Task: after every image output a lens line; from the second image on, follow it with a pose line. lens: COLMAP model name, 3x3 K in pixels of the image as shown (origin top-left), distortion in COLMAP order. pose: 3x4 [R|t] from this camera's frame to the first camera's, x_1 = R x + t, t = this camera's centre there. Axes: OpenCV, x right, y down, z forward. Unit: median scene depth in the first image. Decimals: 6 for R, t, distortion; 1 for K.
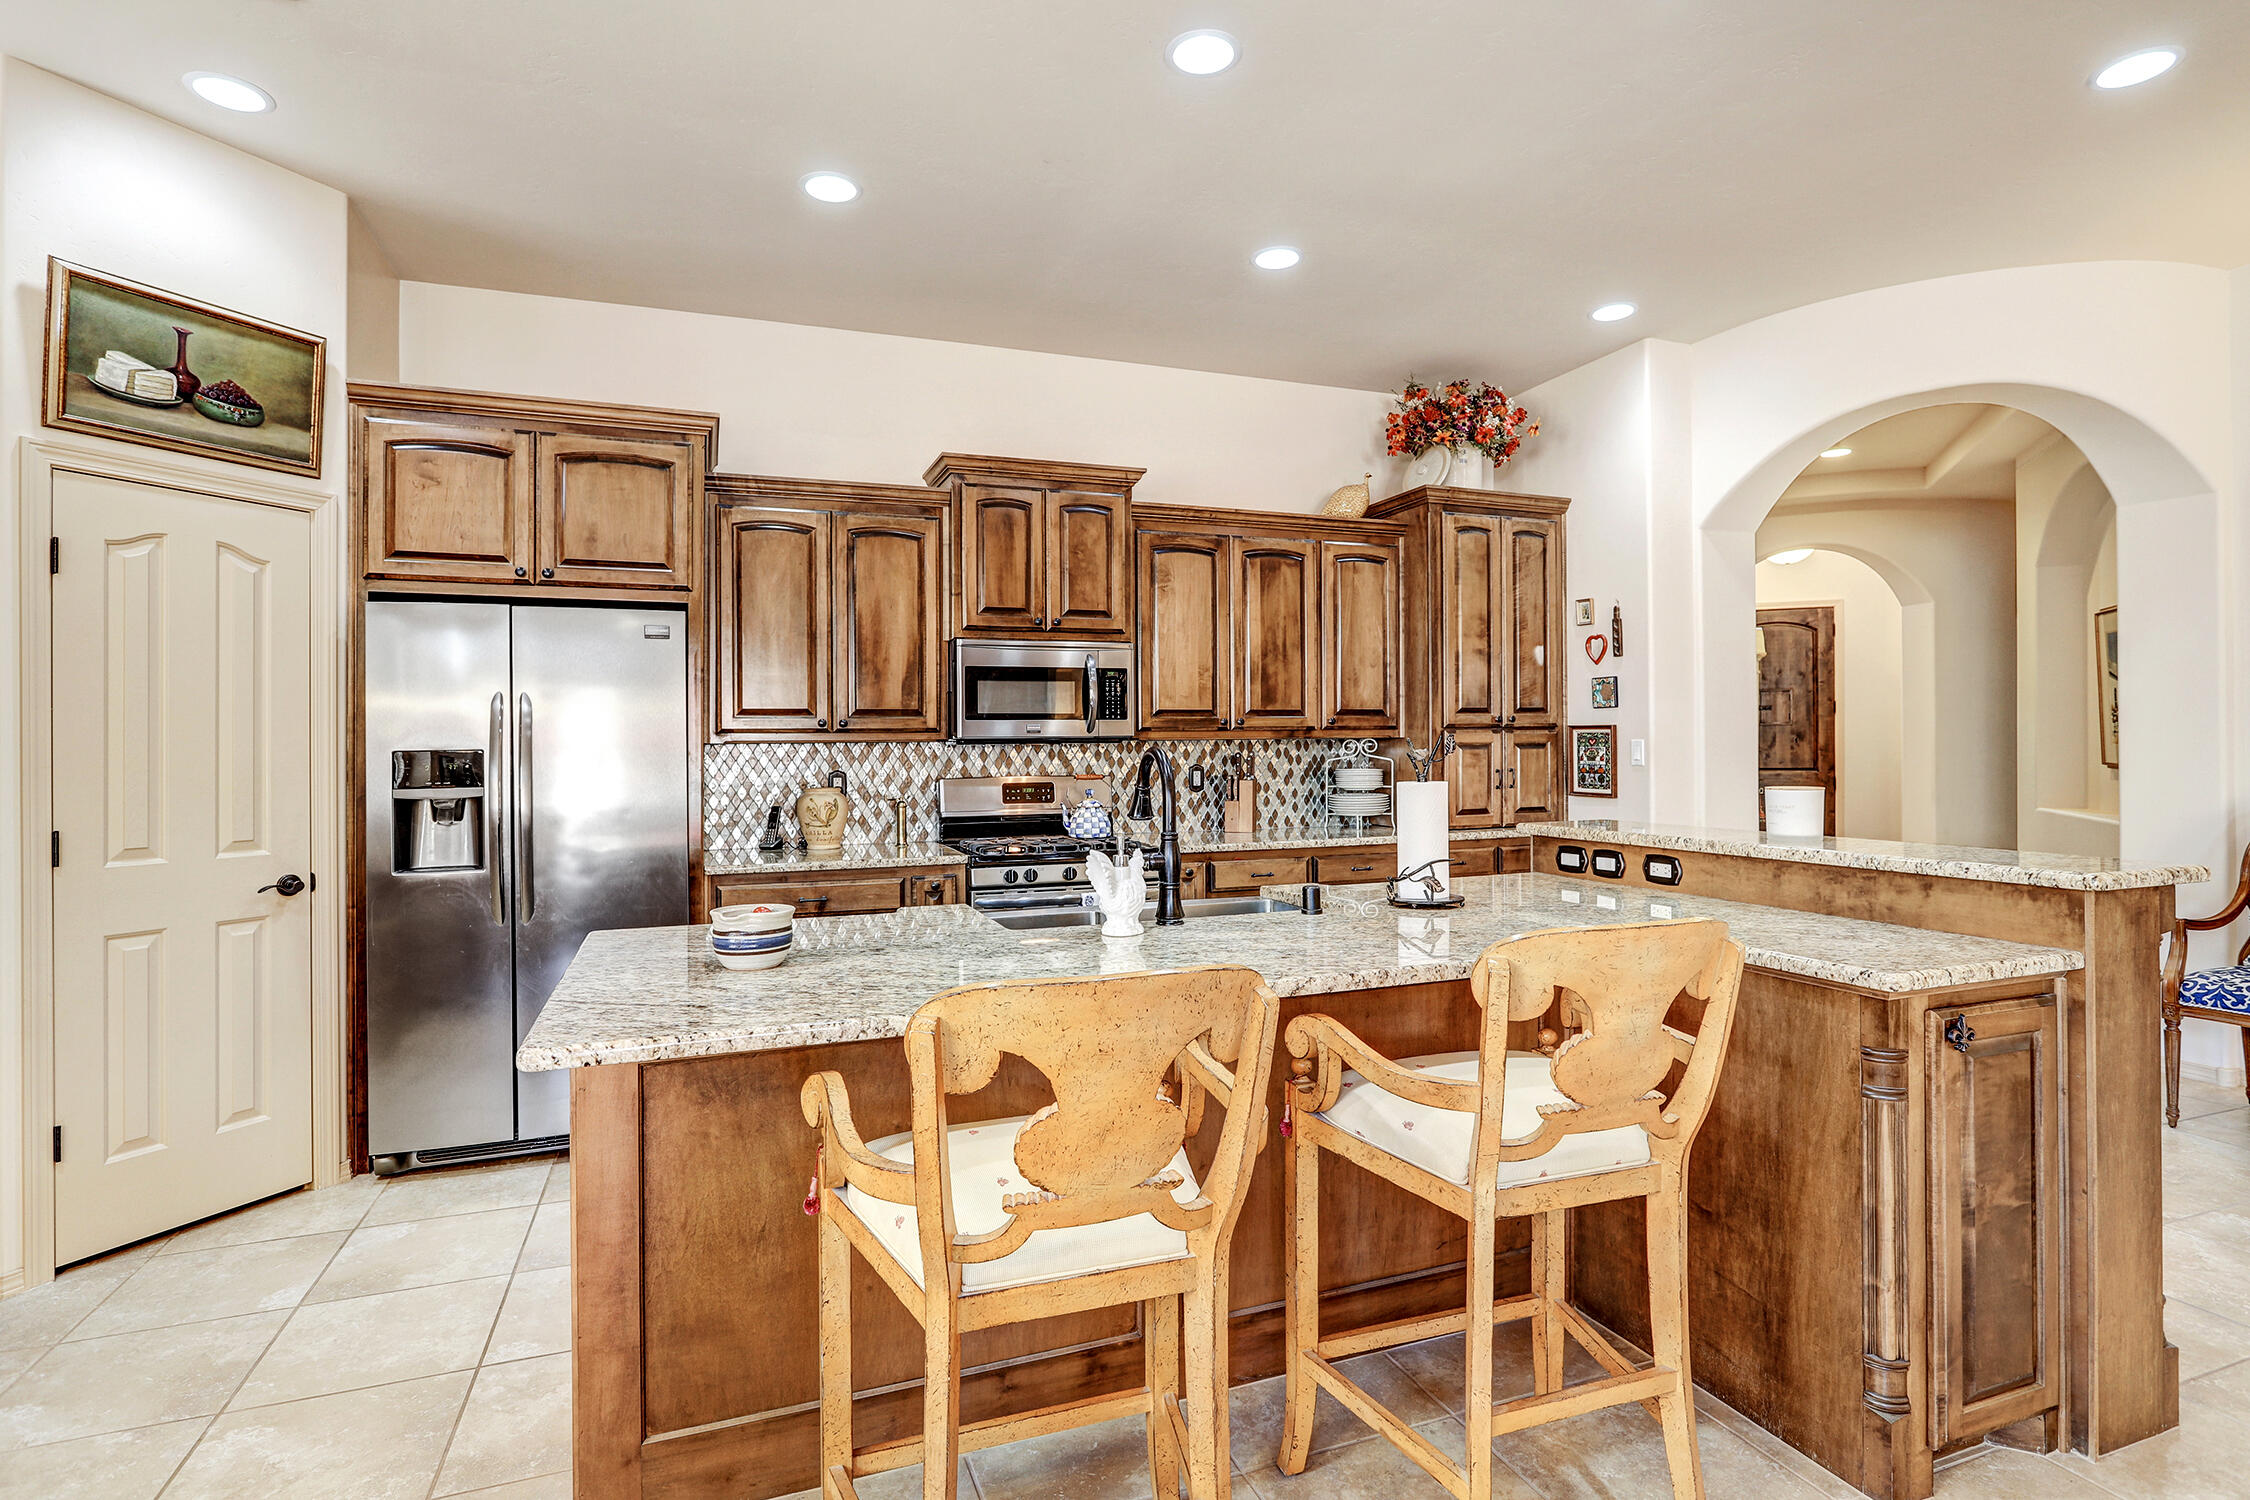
lens RADIAL K [[1129.9, 0, 1122.3], [0, 1129.9, 744.4], [0, 0, 1]] dist [-0.007383, 0.001303]
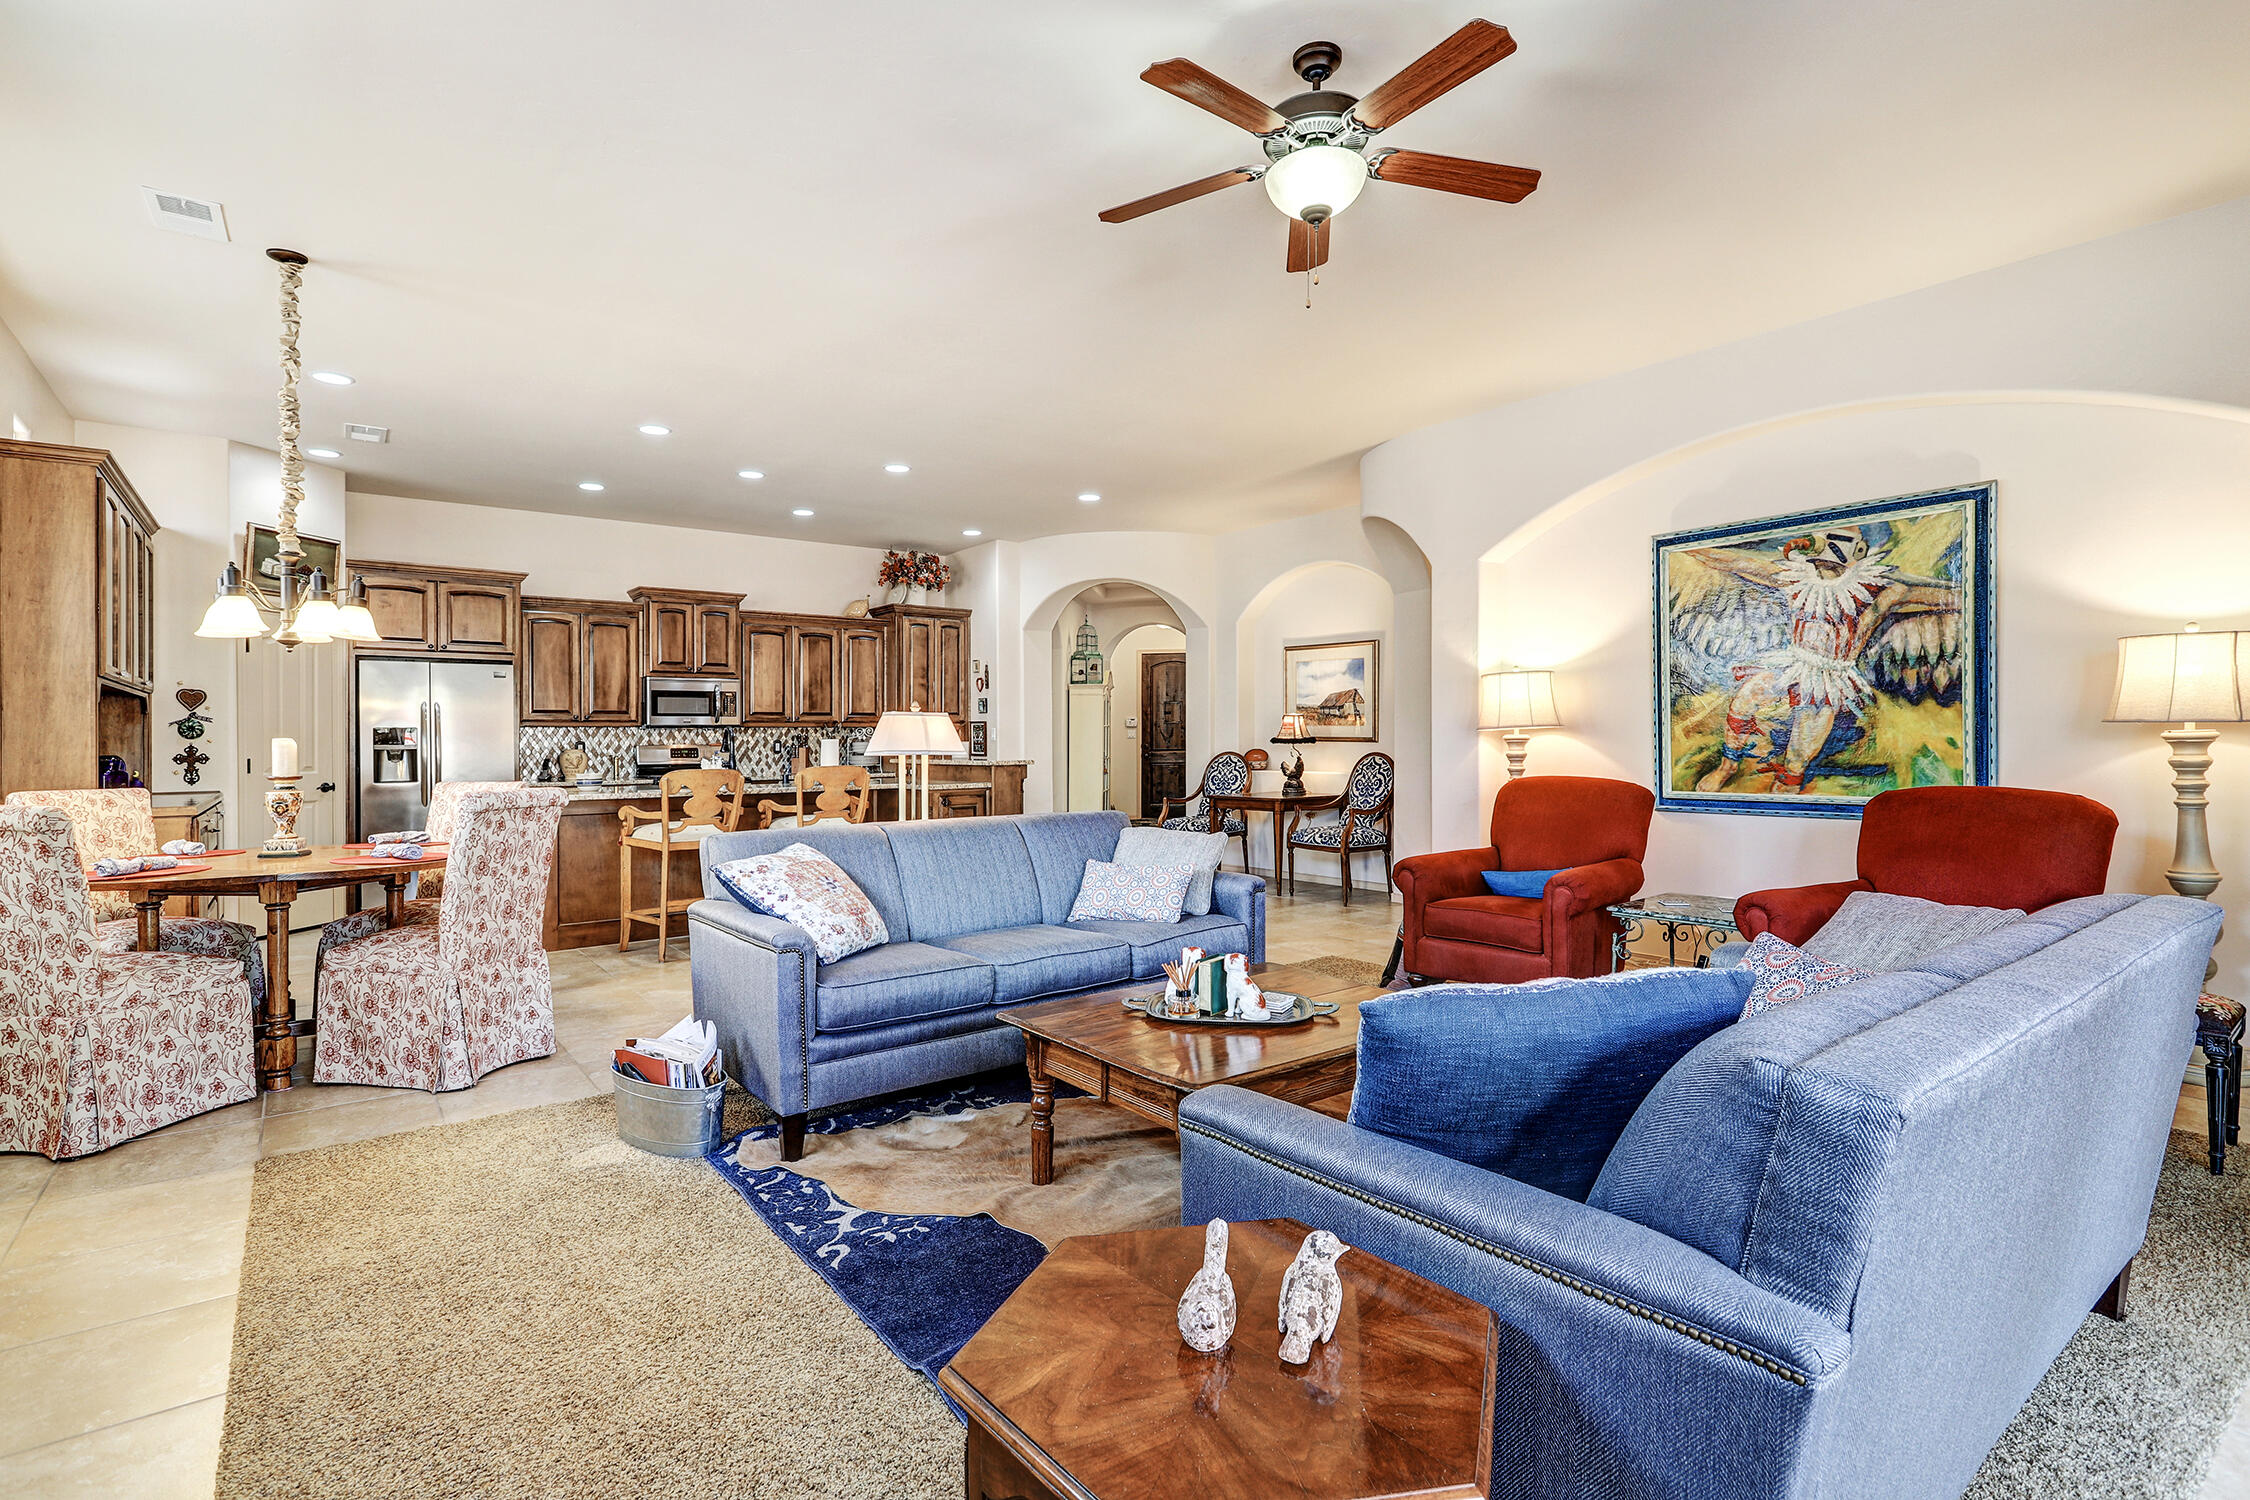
lens RADIAL K [[1086.7, 0, 1130.9], [0, 1086.7, 742.8], [0, 0, 1]] dist [-0.001191, 0.001912]
pose [[0.955917, 0.001898, 0.293630, 0.111103], [-0.002022, 0.999998, 0.000118, 0.023882], [-0.293629, -0.000706, 0.955919, -1.104300]]
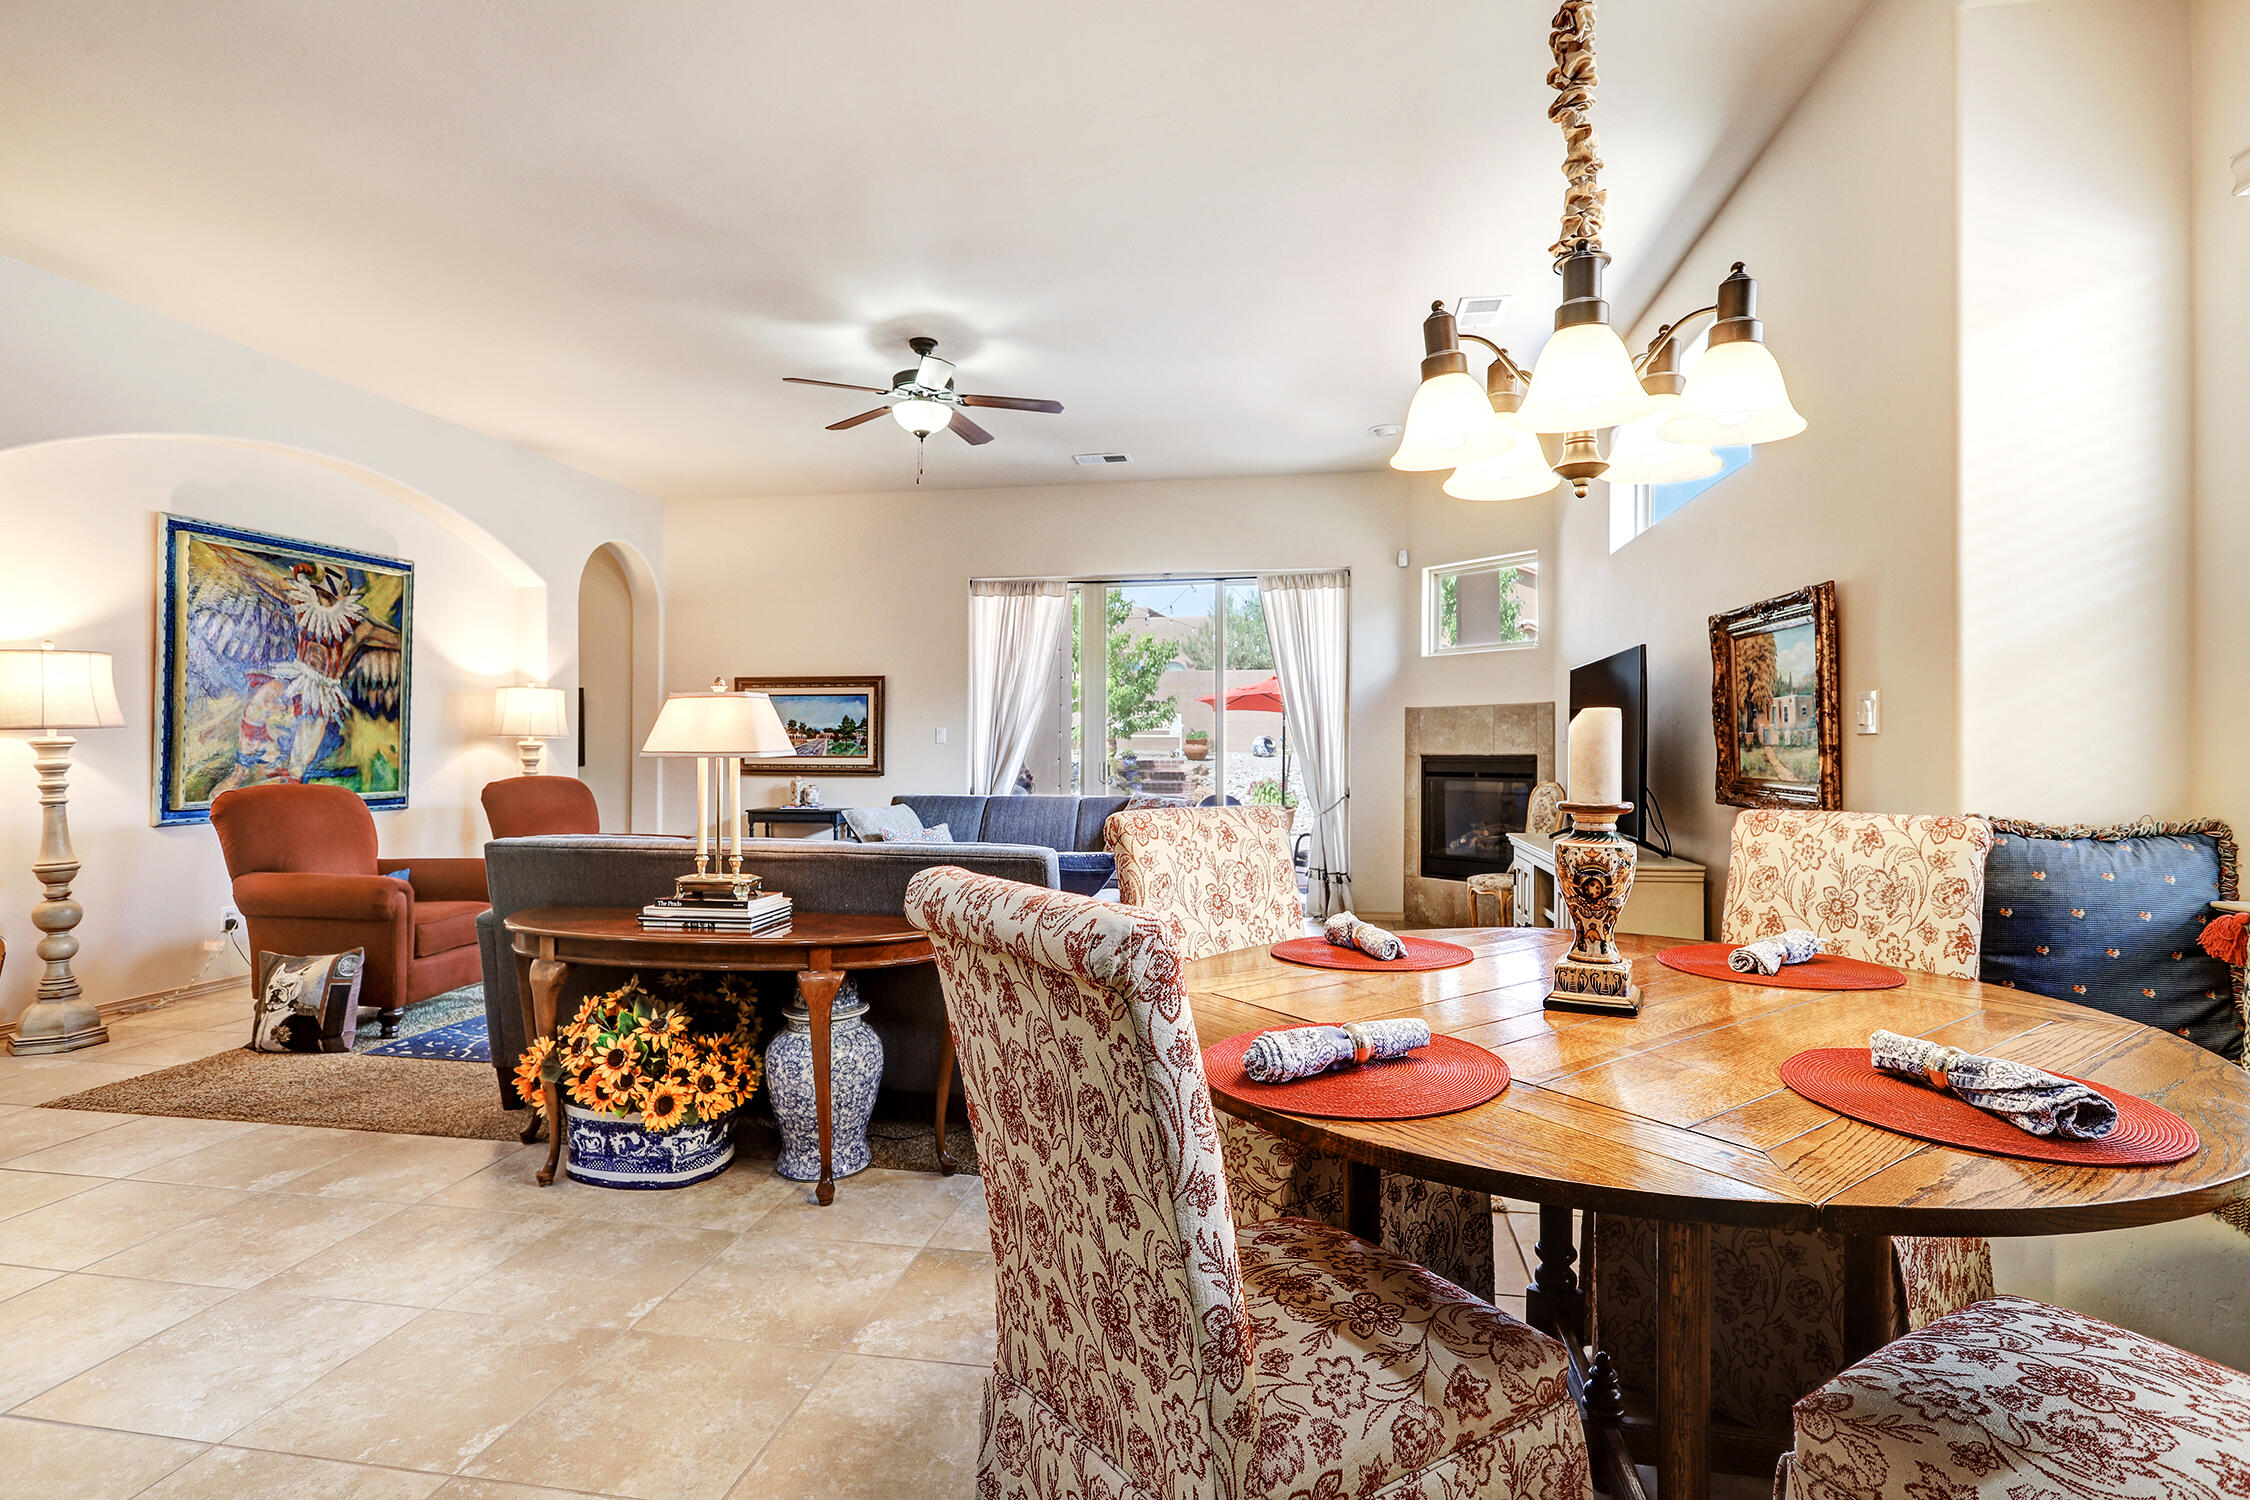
lens RADIAL K [[1129.9, 0, 1119.8], [0, 1129.9, 740.7], [0, 0, 1]] dist [-0.007383, 0.001303]
pose [[-0.860909, 0.013202, 0.508588, -0.334489], [0.008681, 0.999899, -0.011261, 0.035124], [-0.508685, -0.005280, -0.860937, 0.348648]]
